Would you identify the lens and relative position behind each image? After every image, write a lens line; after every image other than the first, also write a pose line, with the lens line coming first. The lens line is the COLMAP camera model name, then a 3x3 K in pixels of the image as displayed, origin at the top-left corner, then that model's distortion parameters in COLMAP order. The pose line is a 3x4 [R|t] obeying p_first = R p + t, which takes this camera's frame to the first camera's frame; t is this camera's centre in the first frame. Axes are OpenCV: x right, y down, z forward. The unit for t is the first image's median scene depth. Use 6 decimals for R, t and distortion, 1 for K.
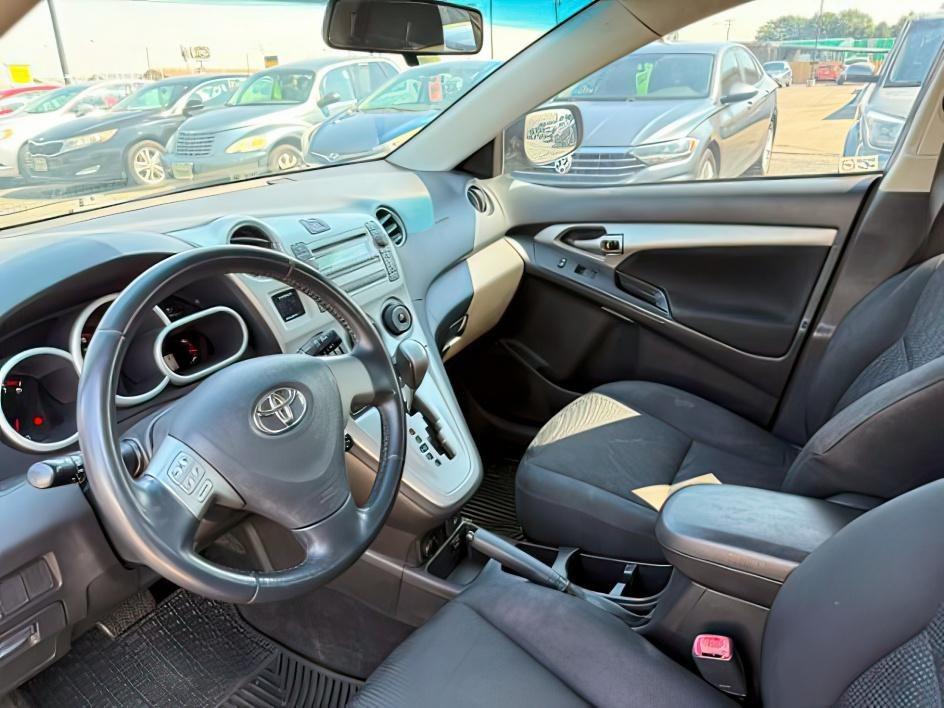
lens RADIAL K [[674.3, 0, 465.7], [0, 674.3, 349.1], [0, 0, 1]] dist [0.010898, -0.018413]
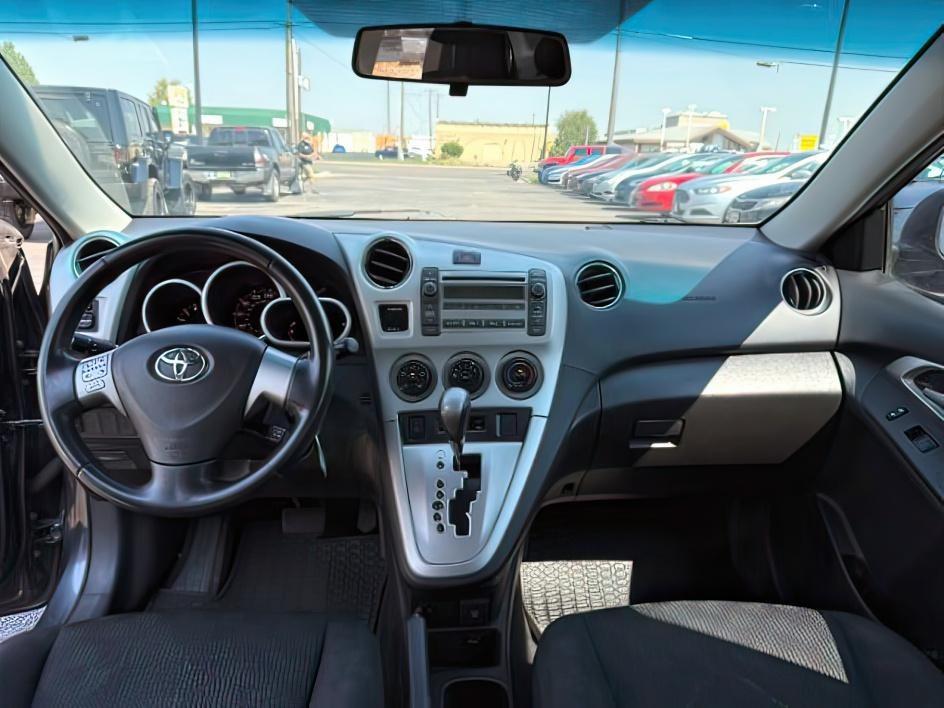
lens RADIAL K [[674.3, 0, 478.1], [0, 674.3, 349.8], [0, 0, 1]] dist [0.010898, -0.018413]
pose [[0.546586, 0.285862, -0.787100, 0.398962], [-0.358619, 0.929283, 0.088465, -0.095758], [0.756727, 0.233916, 0.610449, 0.273762]]
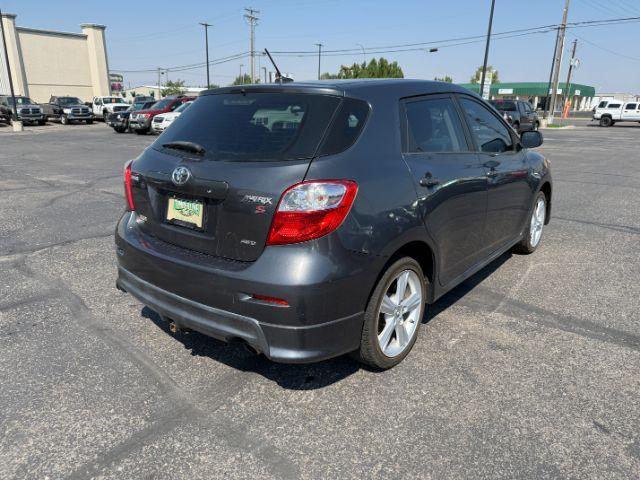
lens RADIAL K [[457.2, 0, 310.4], [0, 457.2, 245.9], [0, 0, 1]] dist [0.010898, -0.018413]
pose [[-0.172533, 0.321510, -0.931055, 2.577992], [-0.362225, 0.858287, 0.363505, -0.309217], [0.915983, 0.399968, -0.031624, 0.352718]]
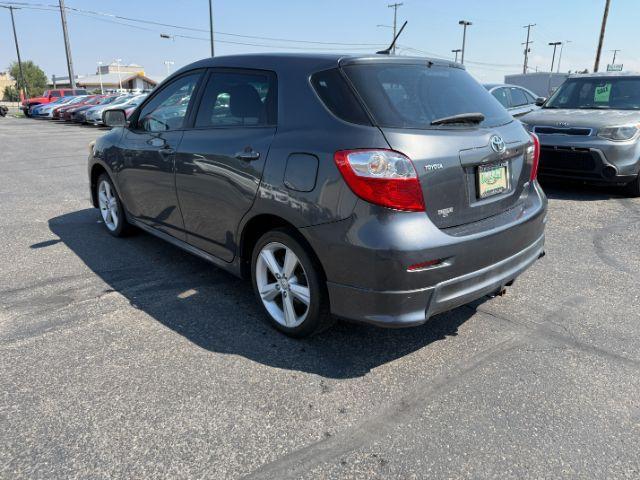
lens RADIAL K [[457.2, 0, 322.5], [0, 457.2, 243.9], [0, 0, 1]] dist [0.010898, -0.018413]
pose [[0.957188, 0.125483, -0.260855, 1.155669], [-0.142313, 0.988725, -0.046585, 0.615166], [0.252068, 0.081714, 0.964253, -1.649689]]
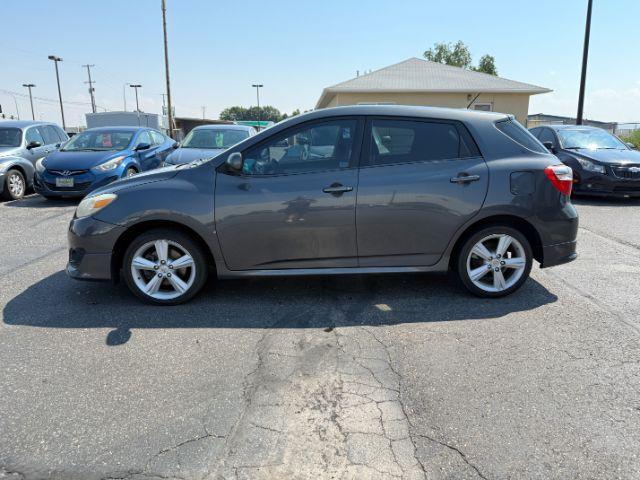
lens RADIAL K [[457.2, 0, 321.0], [0, 457.2, 241.6], [0, 0, 1]] dist [0.010898, -0.018413]
pose [[0.832244, -0.088963, 0.547226, -1.281409], [0.176539, 0.978188, -0.109463, 0.688063], [-0.525552, 0.187707, 0.829796, -1.654539]]
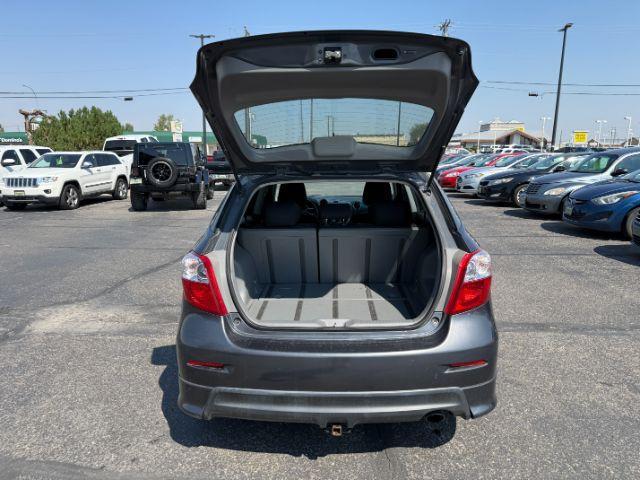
lens RADIAL K [[457.2, 0, 321.7], [0, 457.2, 244.8], [0, 0, 1]] dist [0.010898, -0.018413]
pose [[0.476922, 0.208542, -0.853847, 2.379884], [-0.335537, 0.941071, 0.042429, 0.055680], [0.812379, 0.266262, 0.518791, -0.880454]]
